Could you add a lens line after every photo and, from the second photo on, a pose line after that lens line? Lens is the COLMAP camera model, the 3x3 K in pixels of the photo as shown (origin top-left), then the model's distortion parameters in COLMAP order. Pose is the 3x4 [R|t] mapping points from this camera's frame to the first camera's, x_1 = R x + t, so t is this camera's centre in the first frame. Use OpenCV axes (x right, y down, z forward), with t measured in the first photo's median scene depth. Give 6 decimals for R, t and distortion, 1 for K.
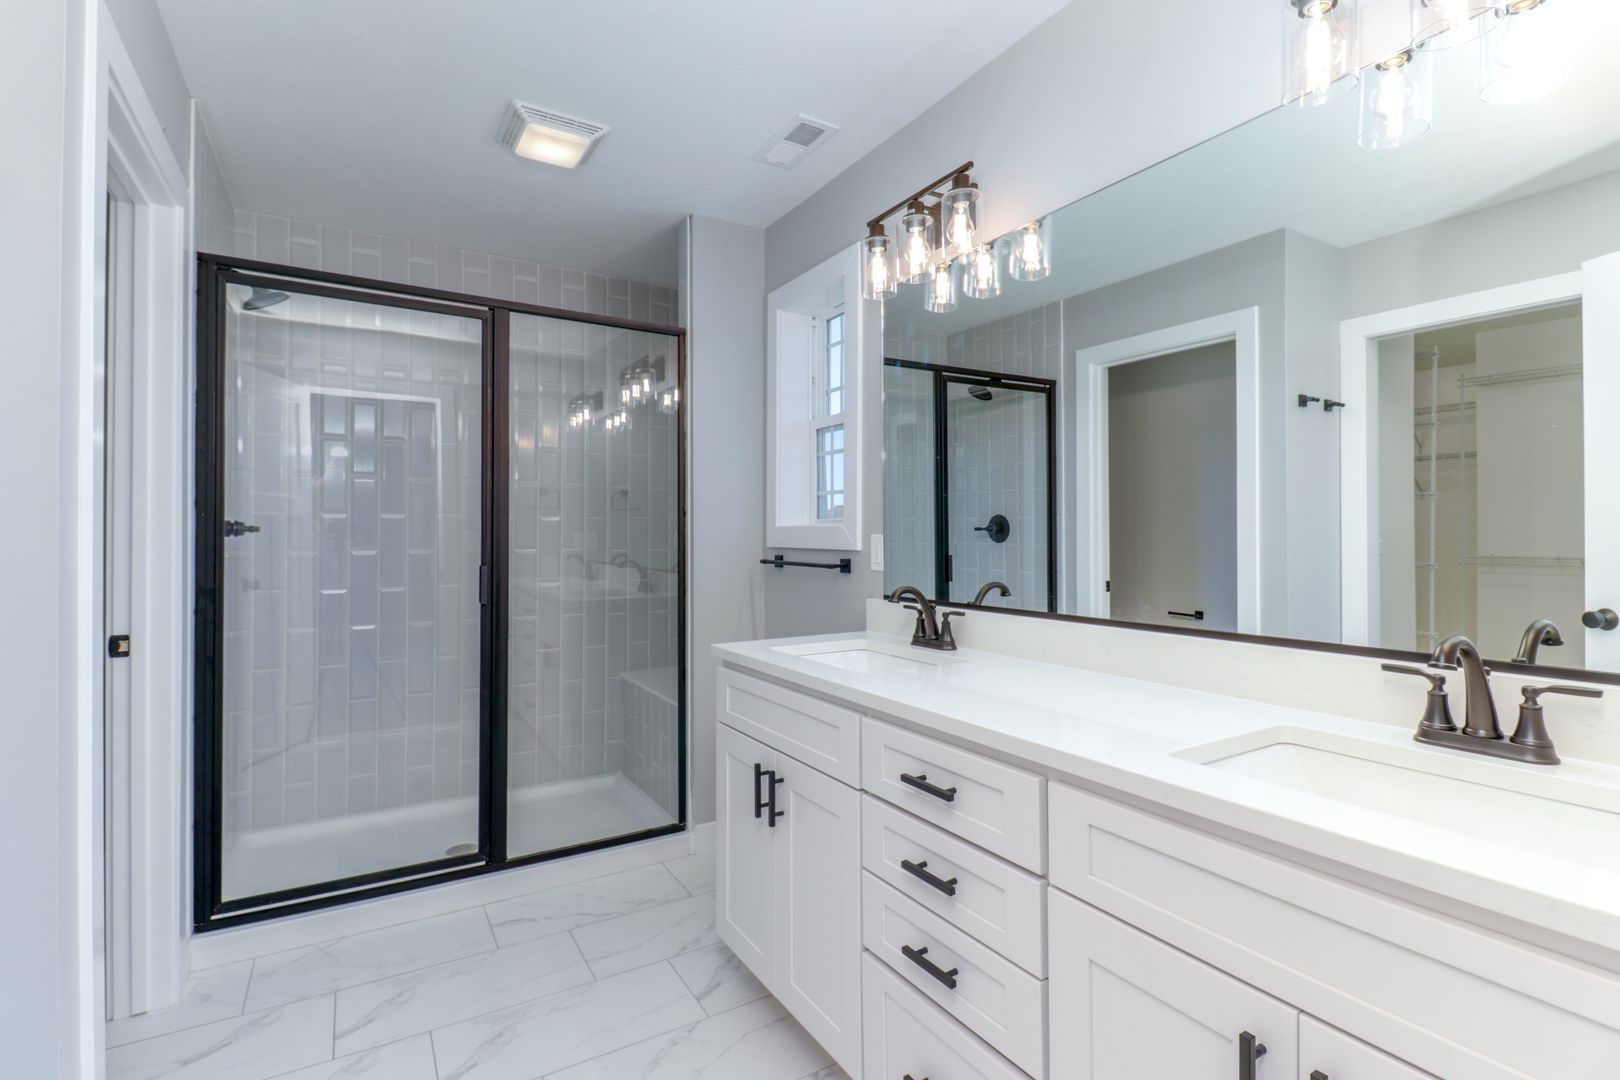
lens RADIAL K [[735.5, 0, 810.0], [0, 735.5, 540.0], [0, 0, 1]] dist [0.000578, 0.000286]
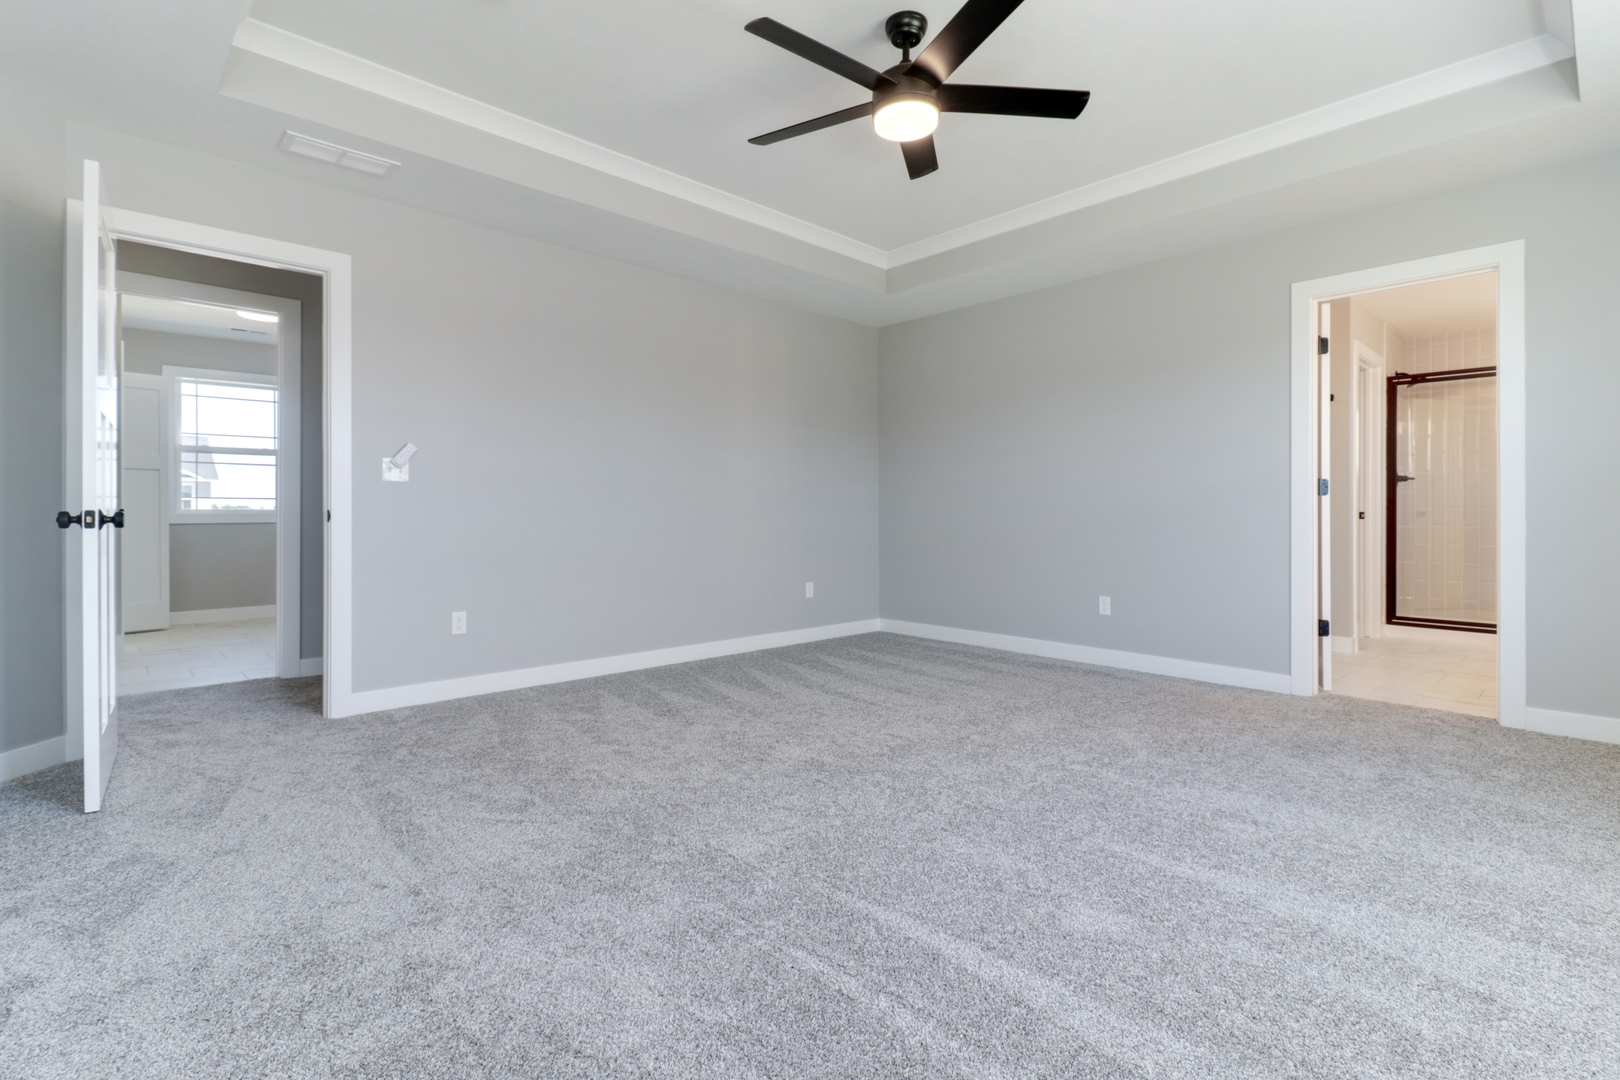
lens RADIAL K [[735.5, 0, 810.0], [0, 735.5, 540.0], [0, 0, 1]] dist [0.000578, 0.000286]
pose [[0.222453, 0.018396, -0.974770, 1.035821], [0.013007, 0.999677, 0.021834, 0.106136], [0.974857, -0.017535, 0.222142, -1.299367]]
